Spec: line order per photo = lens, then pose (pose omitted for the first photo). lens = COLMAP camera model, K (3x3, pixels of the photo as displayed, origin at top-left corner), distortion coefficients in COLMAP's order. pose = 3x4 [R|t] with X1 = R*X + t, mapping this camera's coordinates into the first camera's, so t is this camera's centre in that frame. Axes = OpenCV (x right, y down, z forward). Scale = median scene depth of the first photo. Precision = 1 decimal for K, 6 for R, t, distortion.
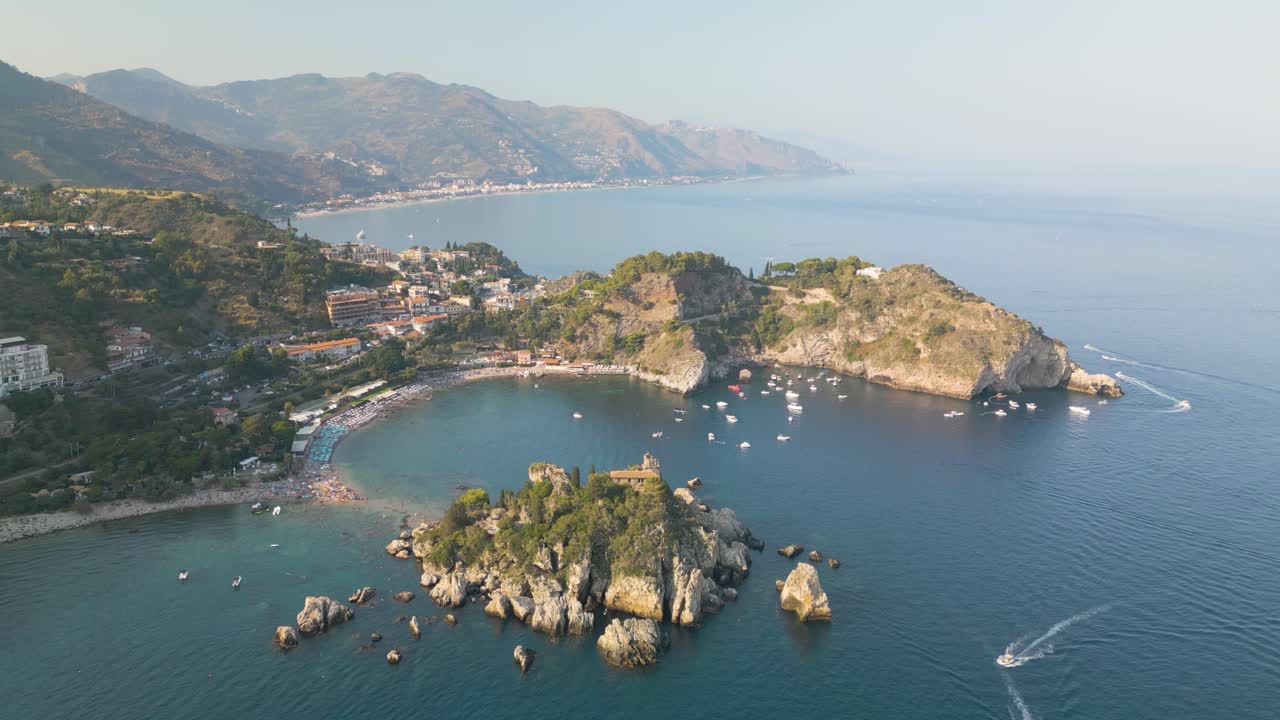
lens RADIAL K [[939.9, 0, 637.0], [0, 939.9, 362.7], [0, 0, 1]] dist [0.088161, -0.094167]
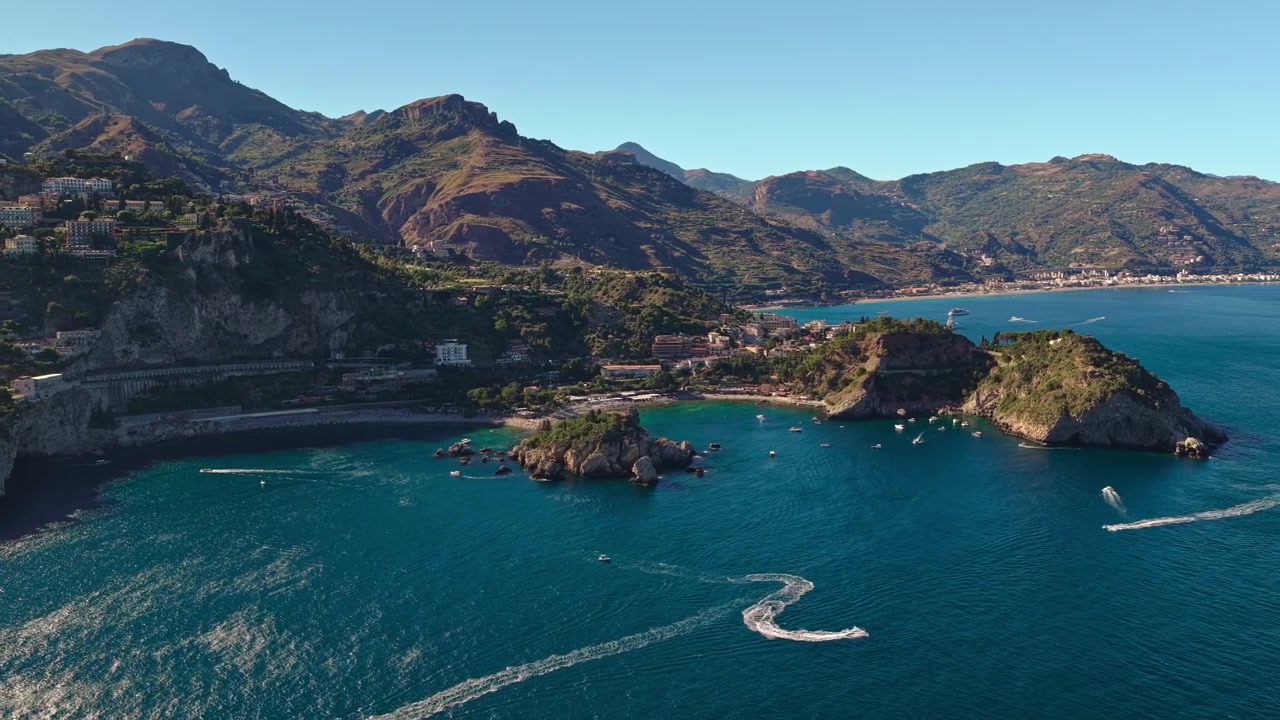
lens RADIAL K [[1106.3, 0, 639.9], [0, 1106.3, 362.2], [0, 0, 1]] dist [-0.001622, 0.003288]
pose [[0.778174, 0.057366, -0.625423, 0.718581], [-0.126335, 0.989762, -0.066407, 0.082909], [0.615211, 0.130689, 0.777455, -0.343959]]
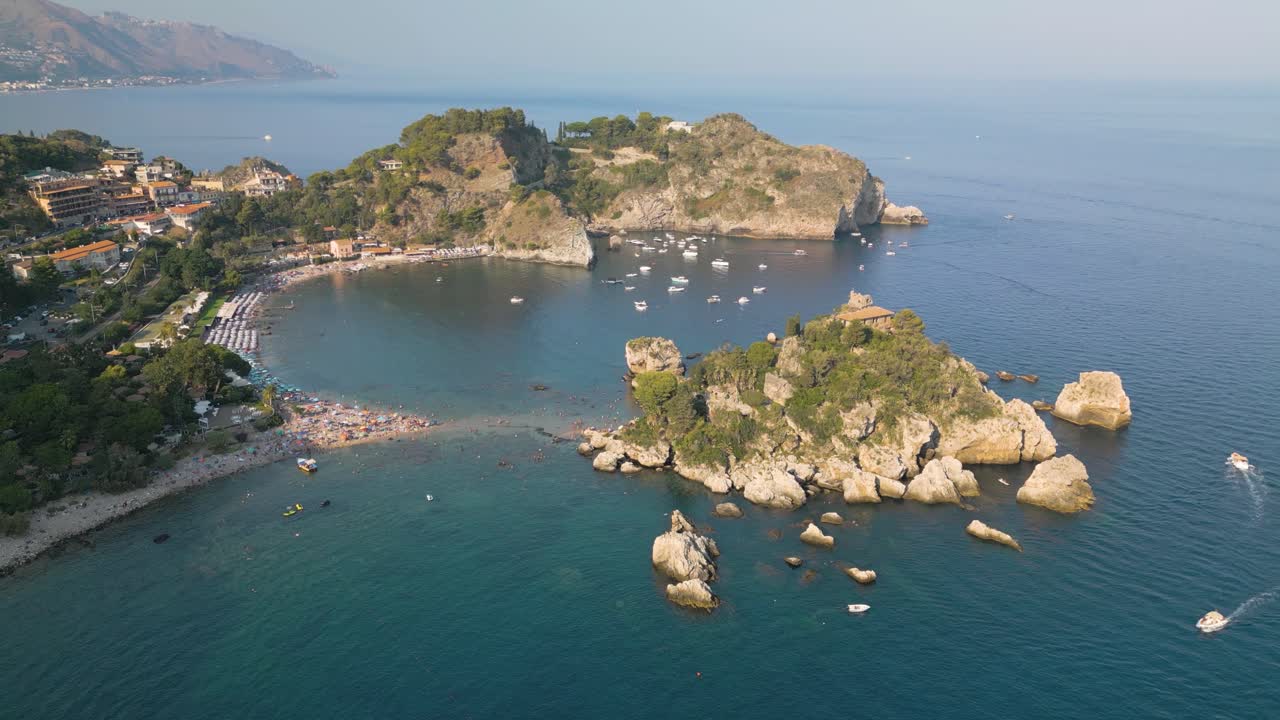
lens RADIAL K [[939.9, 0, 635.3], [0, 939.9, 365.2], [0, 0, 1]] dist [0.088161, -0.094167]
pose [[0.856254, -0.161010, 0.490820, -0.307104], [0.115597, 0.985810, 0.121724, 0.020921], [-0.503454, -0.047490, 0.862716, 0.205108]]
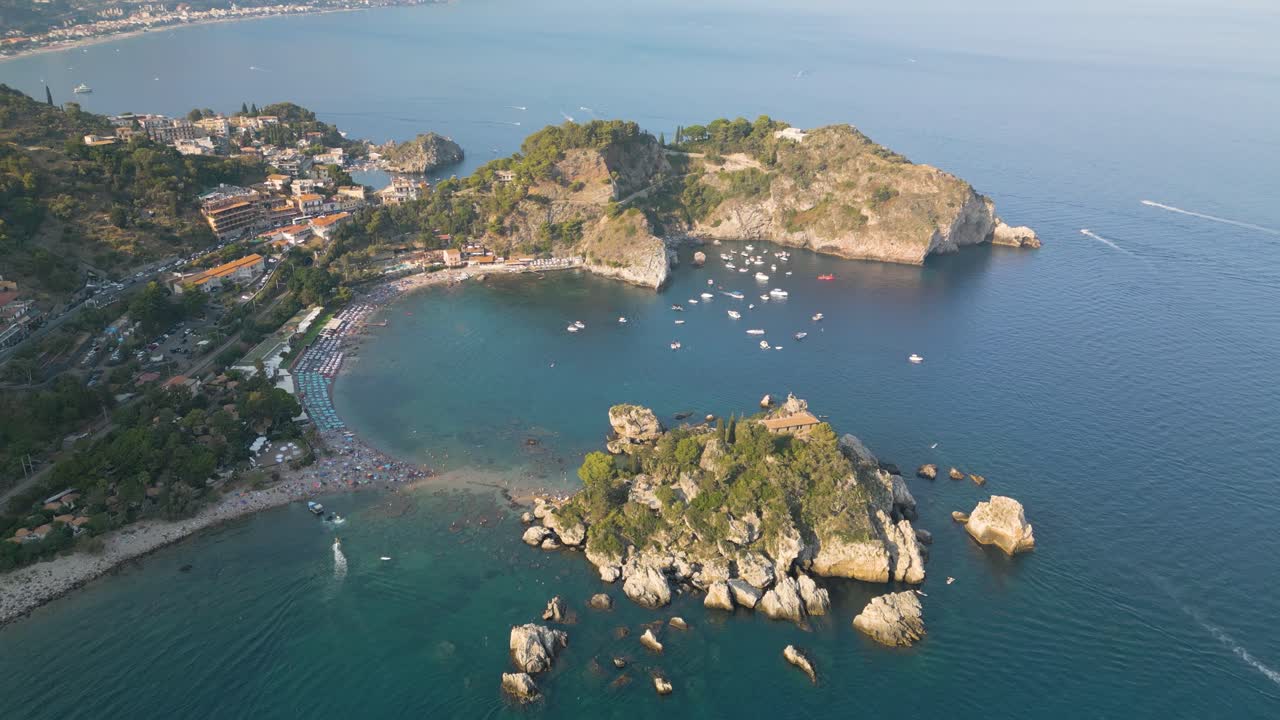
lens RADIAL K [[939.9, 0, 635.9], [0, 939.9, 364.0], [0, 0, 1]] dist [0.088161, -0.094167]
pose [[0.955497, -0.120194, 0.269404, -0.203820], [0.069698, 0.979357, 0.189740, -0.063175], [-0.286649, -0.162519, 0.944150, 0.098035]]
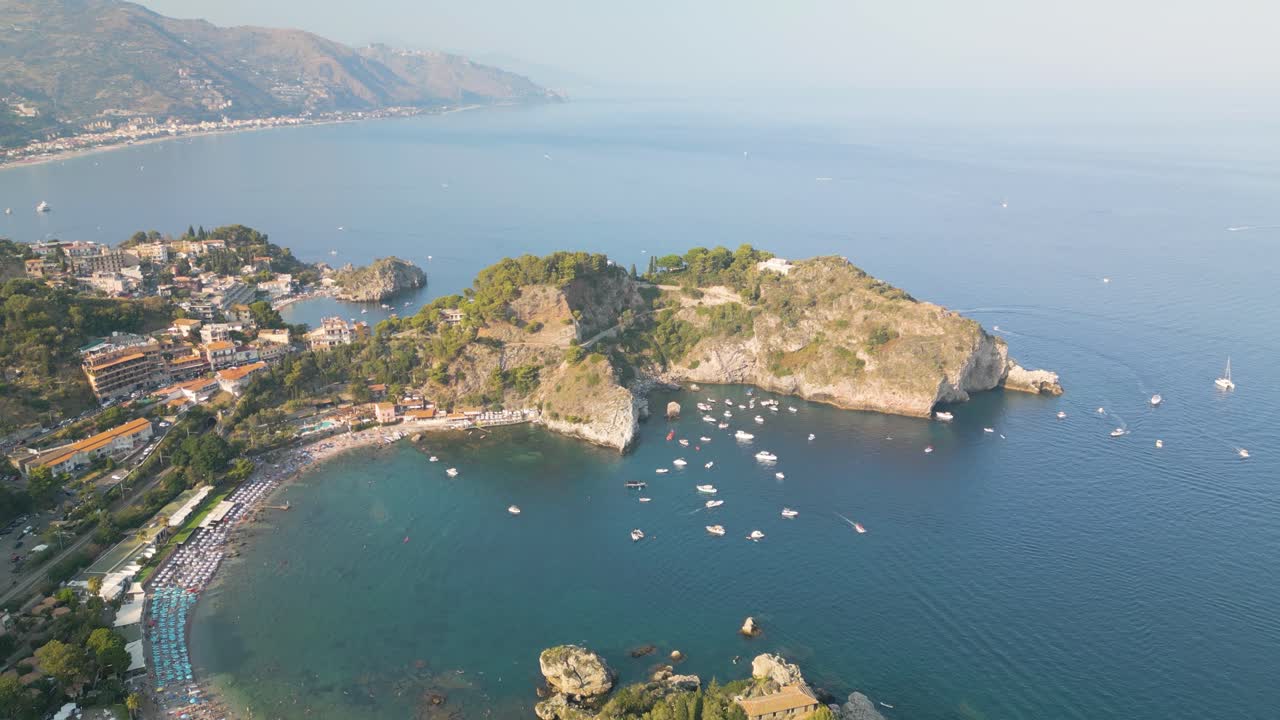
lens RADIAL K [[939.9, 0, 636.9], [0, 939.9, 355.2], [0, 0, 1]] dist [0.088161, -0.094167]
pose [[0.953076, -0.092293, 0.288320, -0.140872], [0.072170, 0.994204, 0.079684, -0.096548], [-0.294003, -0.055137, 0.954213, 0.213141]]
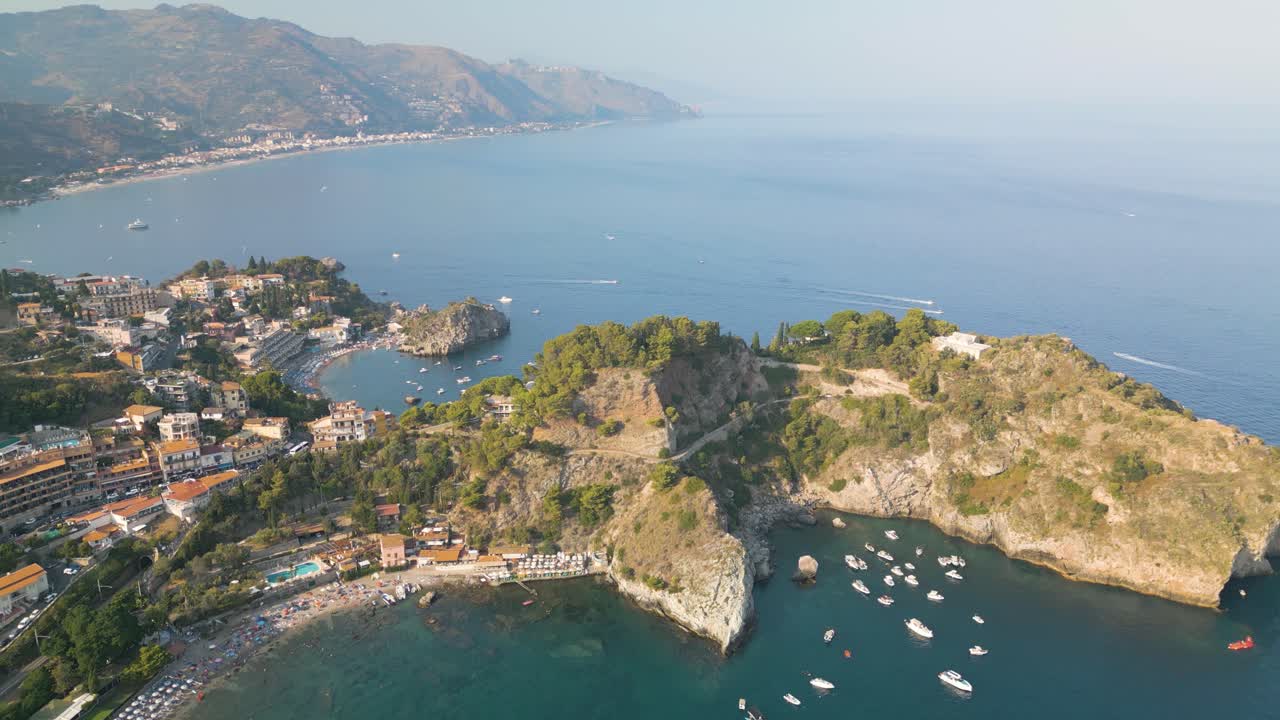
lens RADIAL K [[939.9, 0, 636.5], [0, 939.9, 351.7], [0, 0, 1]] dist [0.088161, -0.094167]
pose [[0.985888, -0.051772, 0.159197, -0.062896], [0.043743, 0.997608, 0.053530, -0.139633], [-0.161588, -0.045810, 0.985795, 0.446381]]
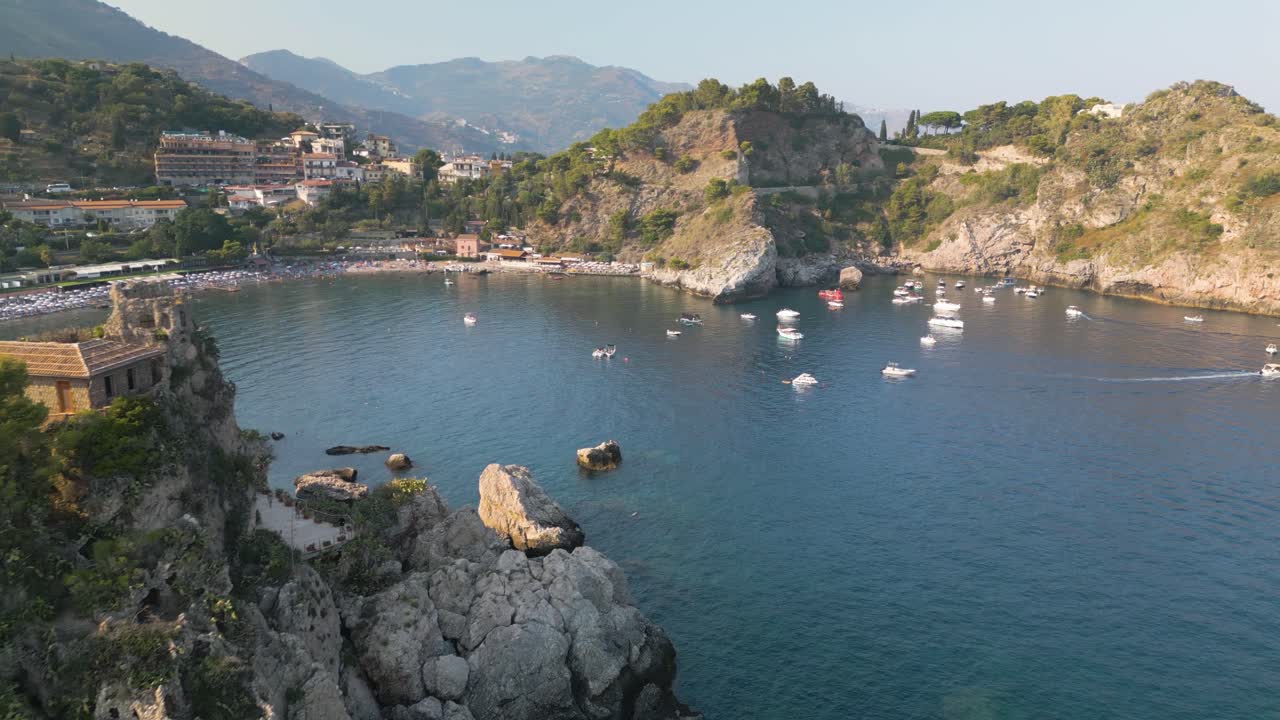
lens RADIAL K [[939.9, 0, 637.9], [0, 939.9, 357.8], [0, 0, 1]] dist [0.088161, -0.094167]
pose [[0.984994, 0.034369, -0.169130, 0.084366], [-0.035356, 0.999371, -0.002831, 0.060524], [0.168926, 0.008768, 0.985590, 0.434947]]
